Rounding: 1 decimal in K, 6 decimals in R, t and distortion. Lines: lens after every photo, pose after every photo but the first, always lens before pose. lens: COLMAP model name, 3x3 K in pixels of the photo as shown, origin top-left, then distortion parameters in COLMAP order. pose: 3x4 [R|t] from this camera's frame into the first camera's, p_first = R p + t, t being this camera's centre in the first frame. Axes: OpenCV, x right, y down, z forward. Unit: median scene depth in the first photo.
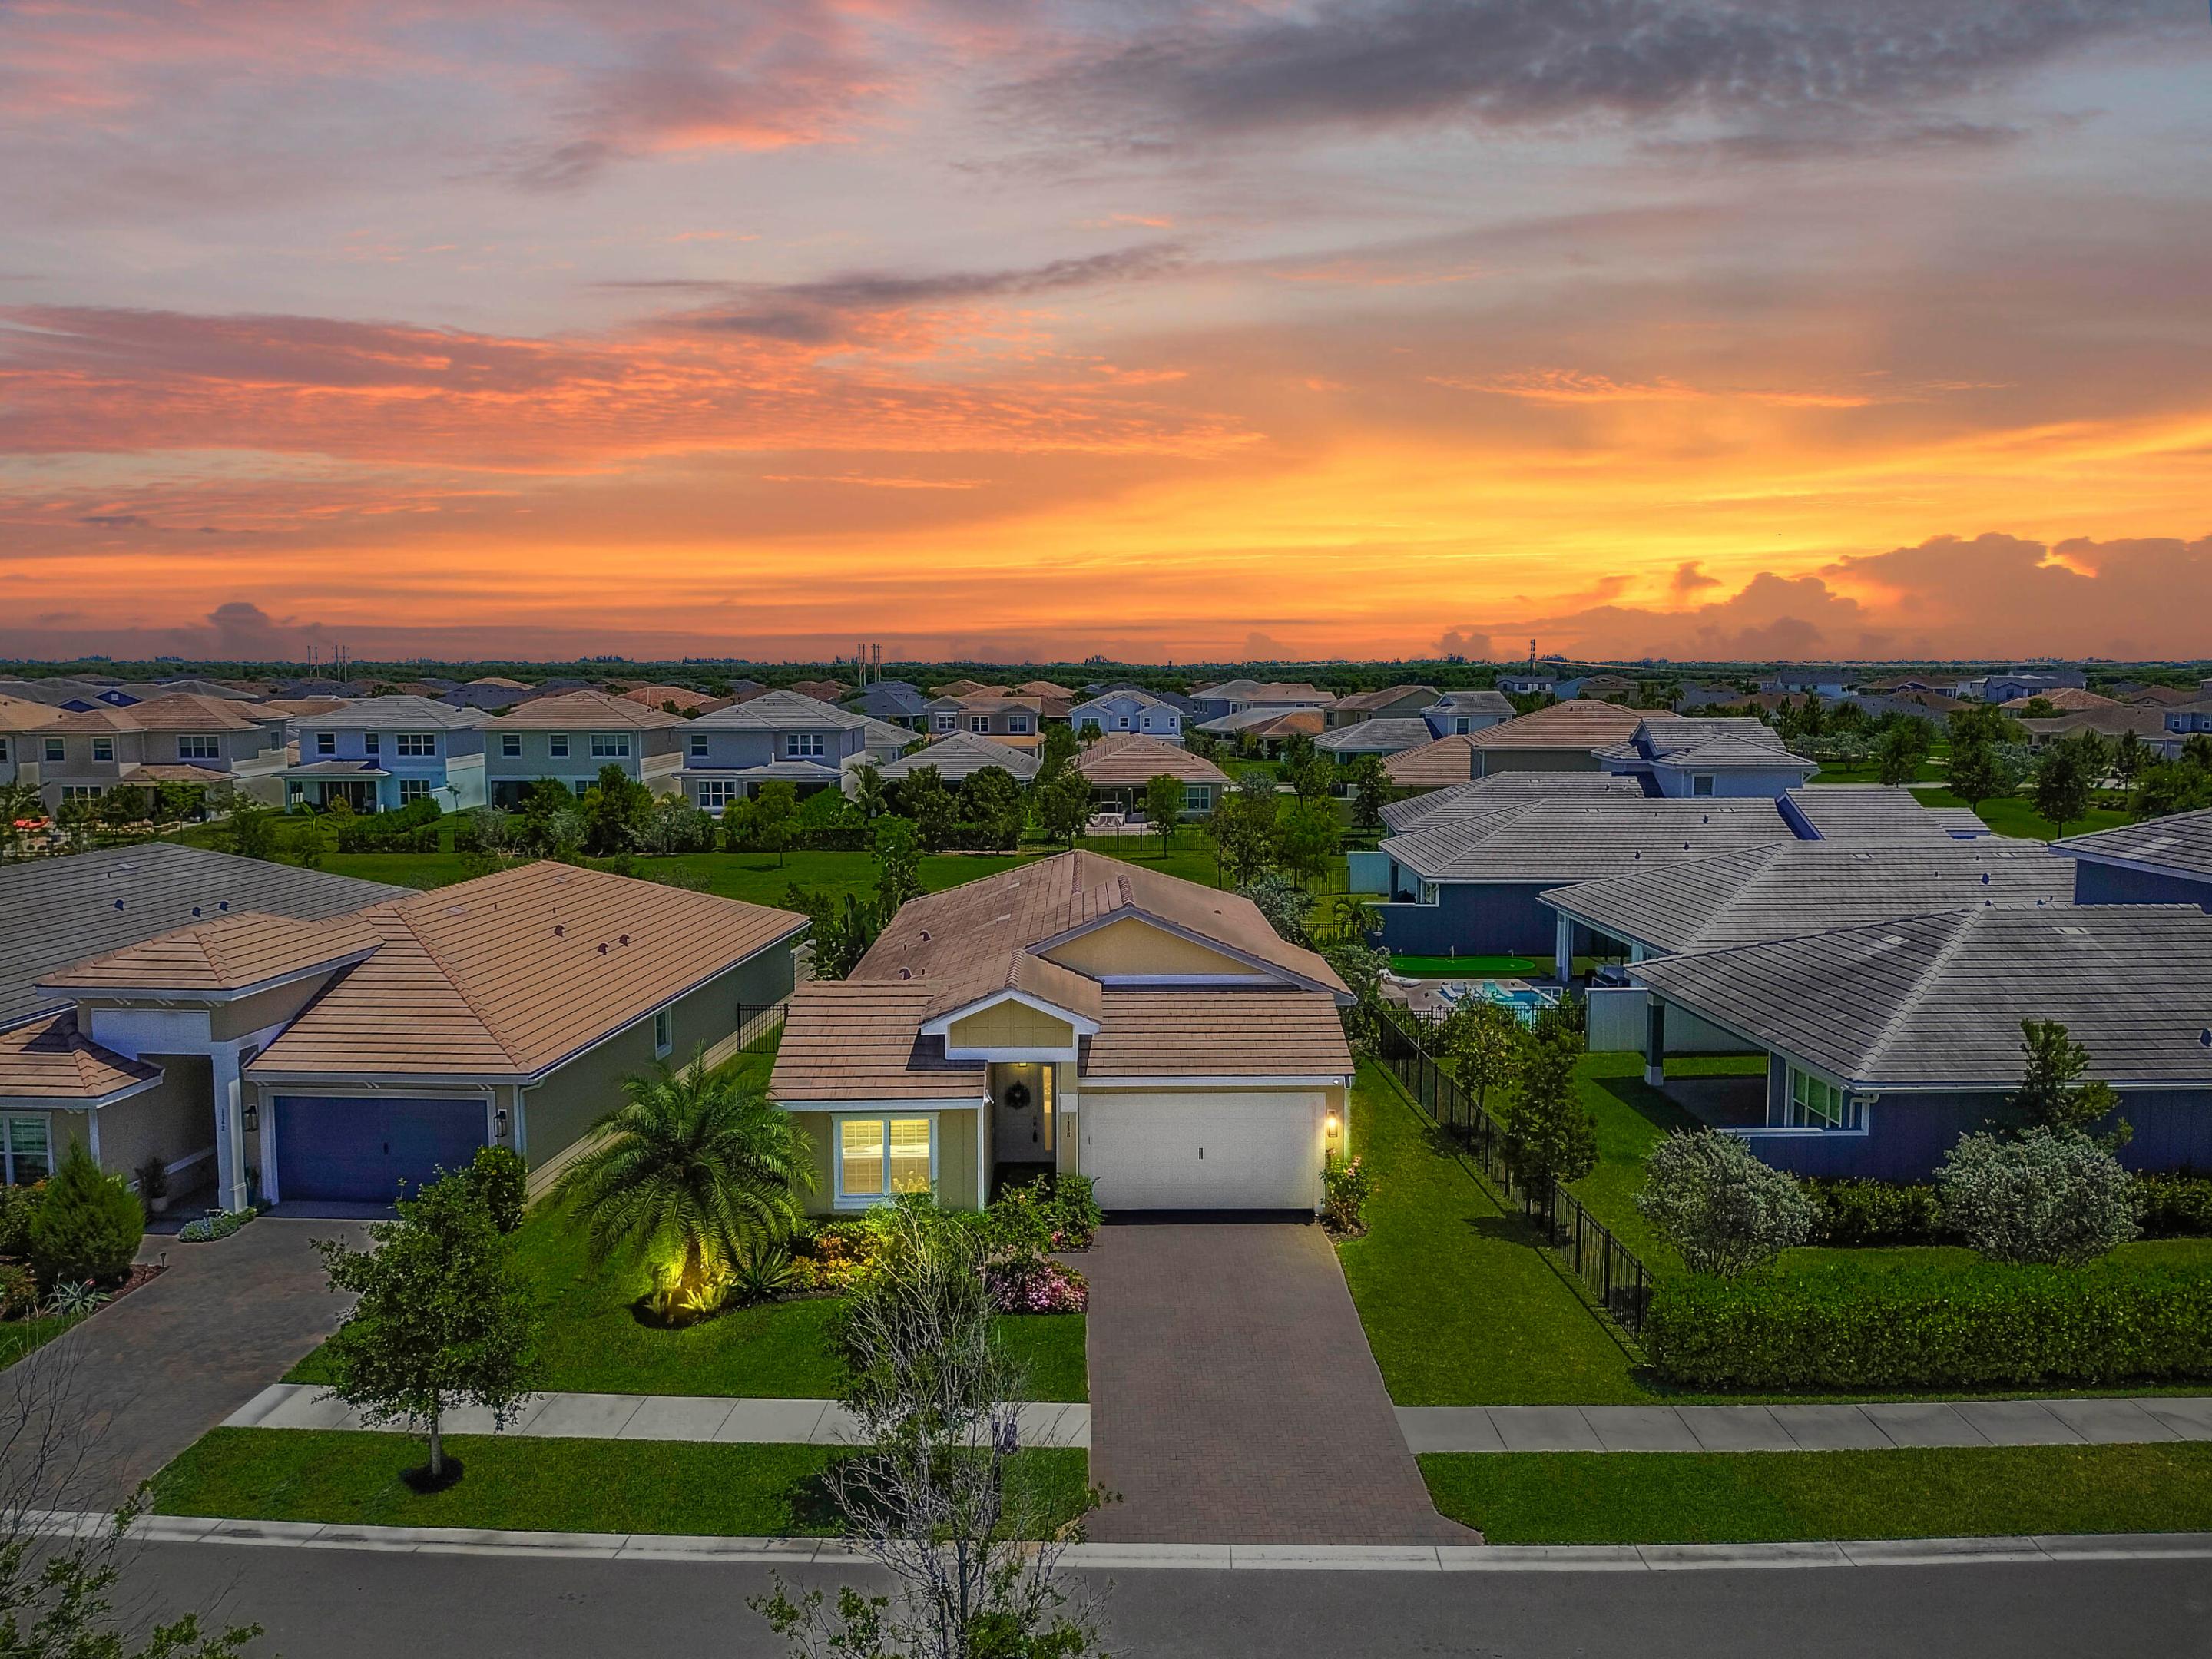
lens RADIAL K [[1575.3, 0, 1106.0], [0, 1575.3, 829.5], [0, 0, 1]] dist [0.056948, -0.036414]
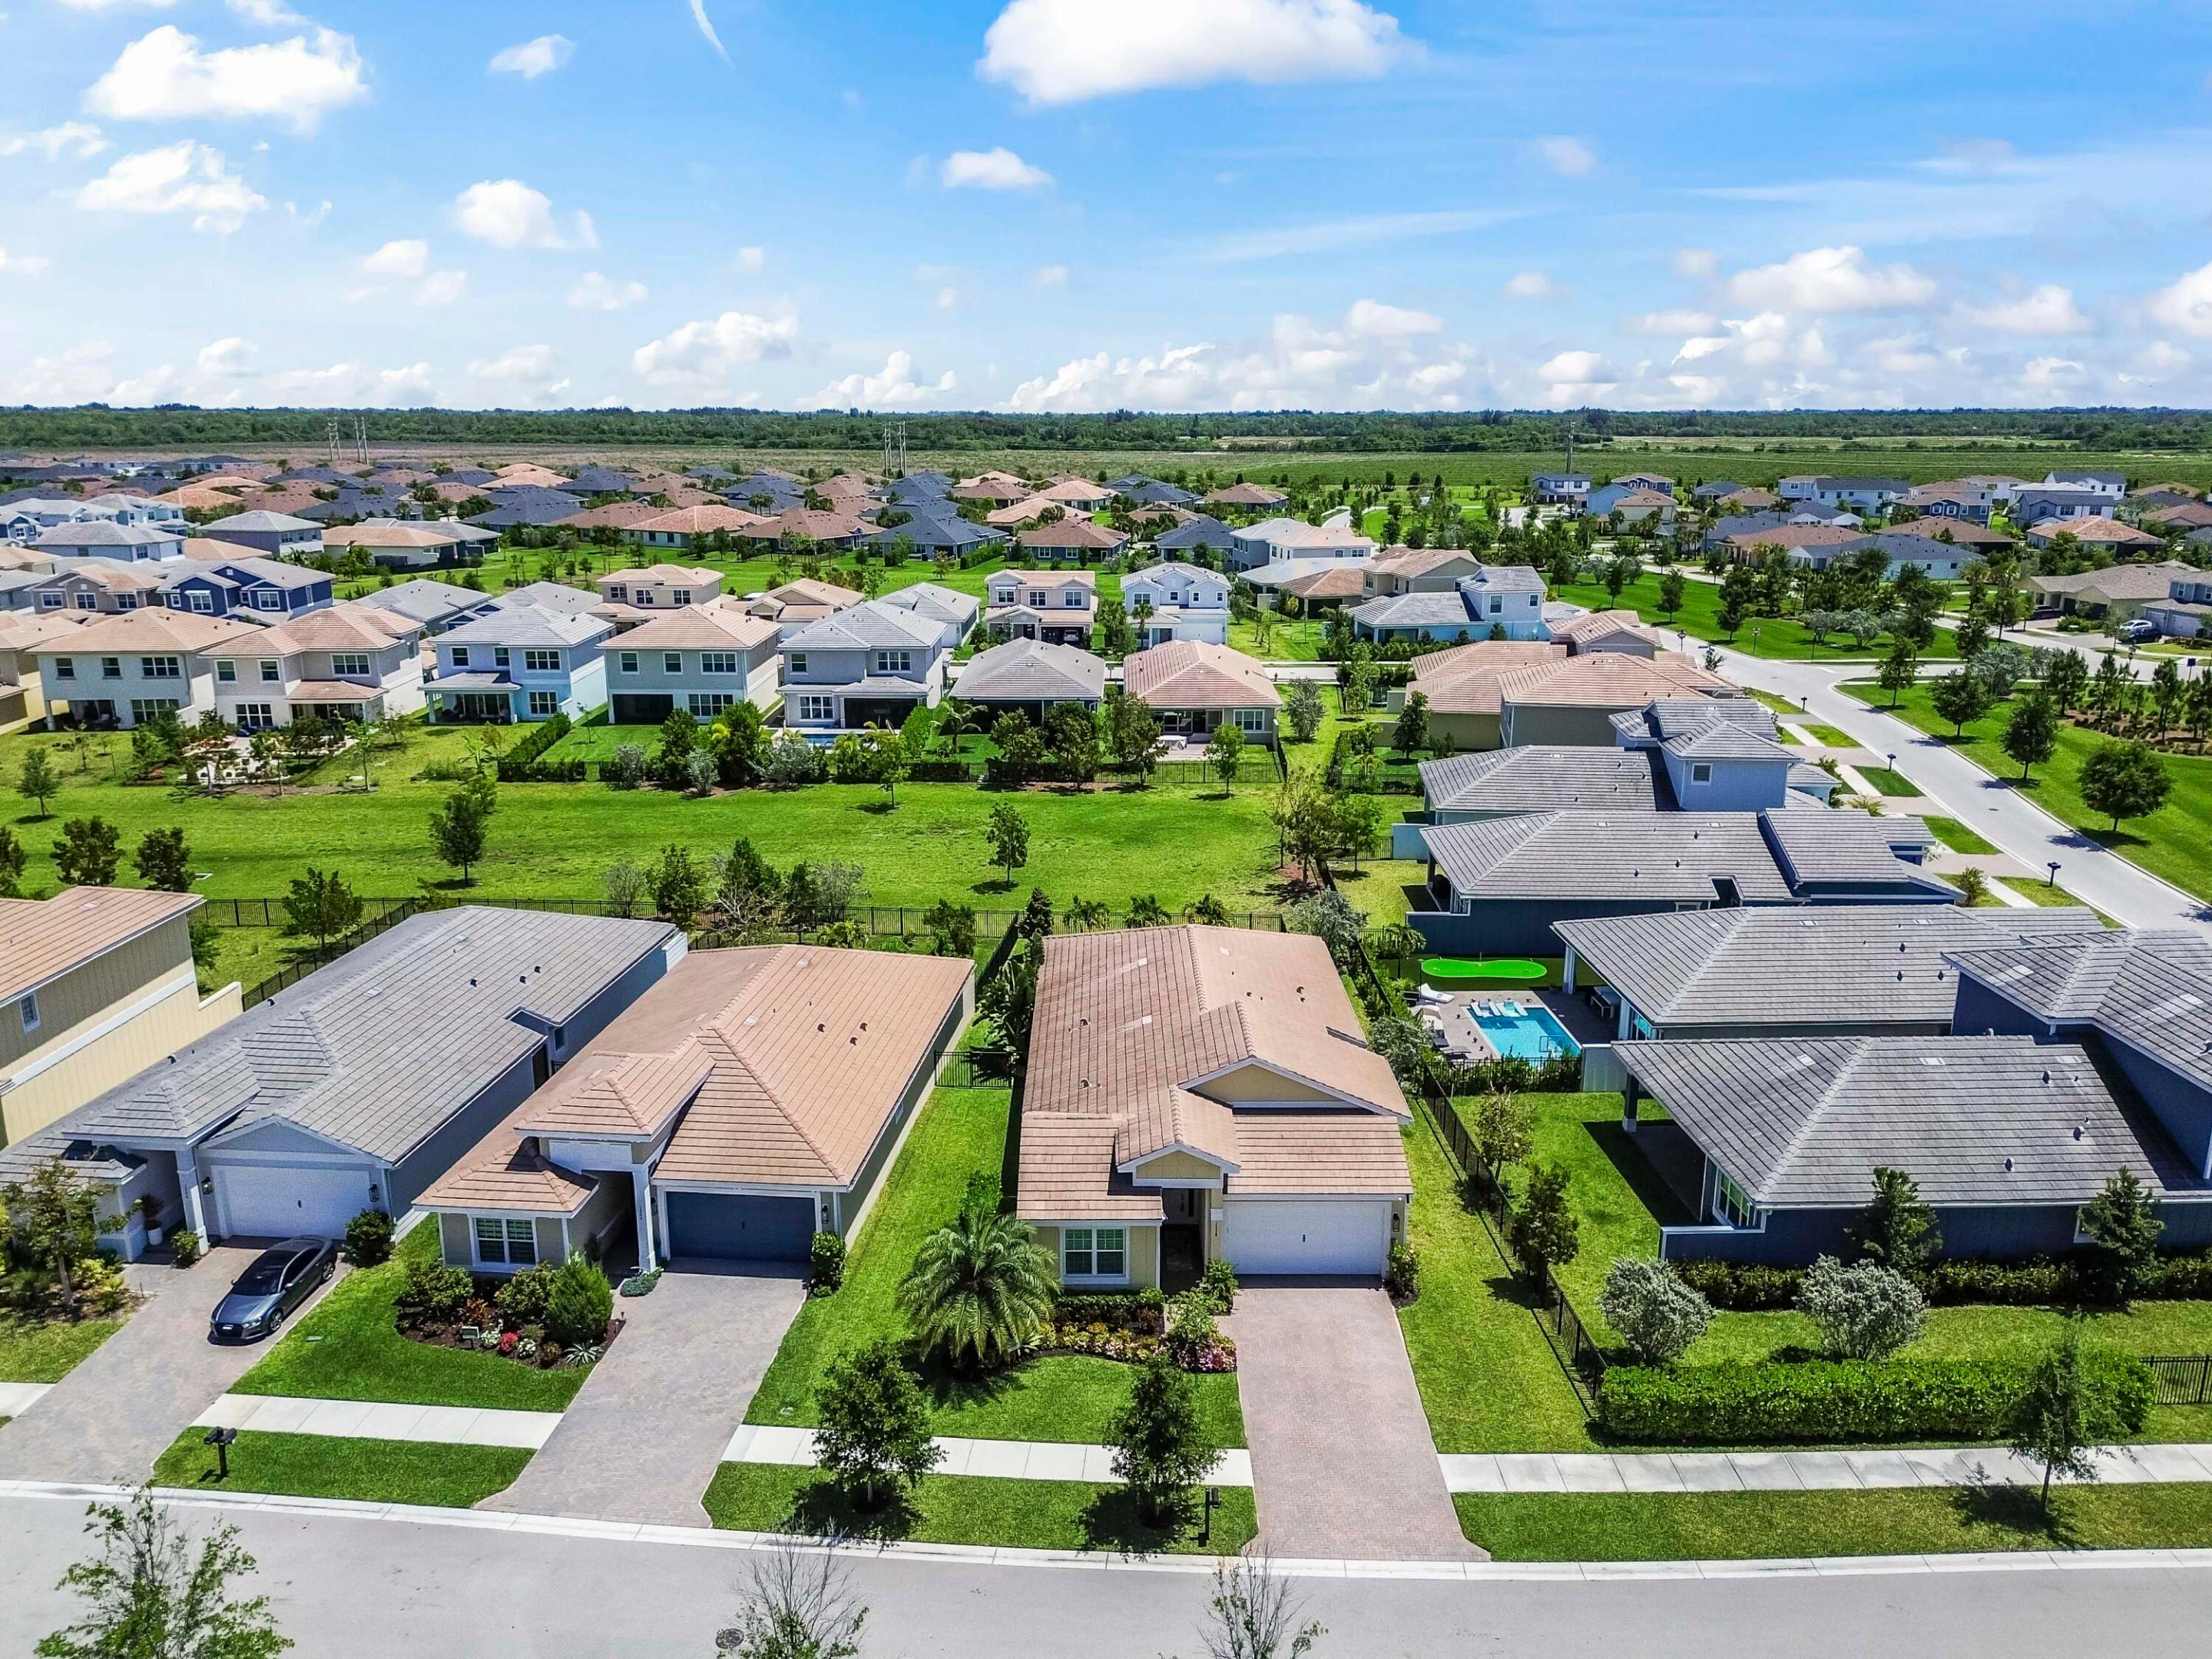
lens RADIAL K [[1597.7, 0, 1106.0], [0, 1597.7, 829.5], [0, 0, 1]] dist [0.047194, -0.002782]
pose [[0.999940, 0.005095, -0.009664, -0.112012], [-0.003492, 0.987246, 0.159161, -0.408851], [0.010352, -0.159118, 0.987205, -0.406707]]
